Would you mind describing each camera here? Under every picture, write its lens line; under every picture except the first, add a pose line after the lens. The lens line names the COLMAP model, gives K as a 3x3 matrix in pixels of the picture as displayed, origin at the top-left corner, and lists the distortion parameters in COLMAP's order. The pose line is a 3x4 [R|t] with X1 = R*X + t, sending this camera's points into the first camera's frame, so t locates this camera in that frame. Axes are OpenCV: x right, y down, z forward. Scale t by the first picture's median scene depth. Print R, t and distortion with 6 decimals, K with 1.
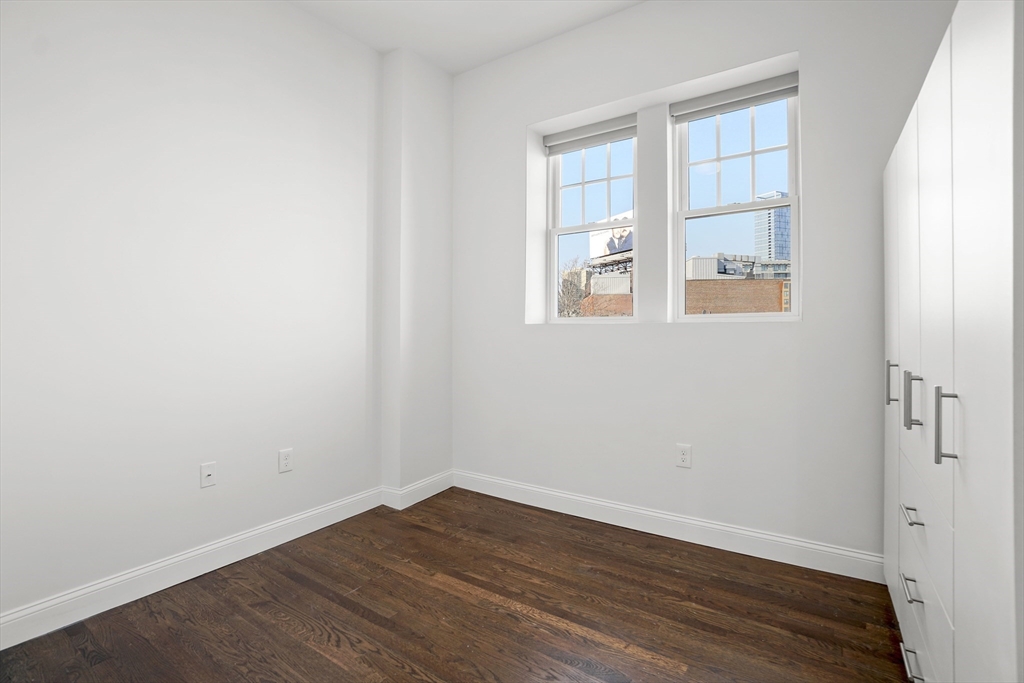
lens RADIAL K [[472.6, 0, 502.1], [0, 472.6, 333.0], [0, 0, 1]] dist [-0.058302, 0.022225]
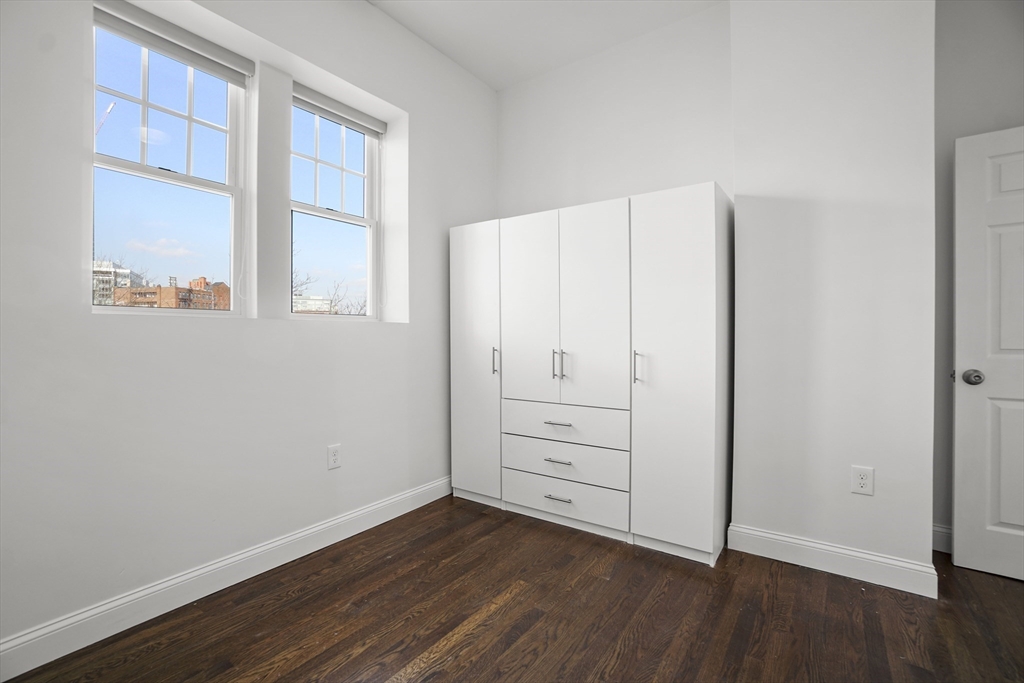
lens RADIAL K [[453.0, 0, 501.5], [0, 453.0, 340.4], [0, 0, 1]] dist [-0.064127, 0.023832]
pose [[0.023494, -0.008341, 0.999689, -0.607521], [0.005401, 0.999952, 0.008216, 0.015582], [-0.999709, 0.005207, 0.023538, 0.704091]]
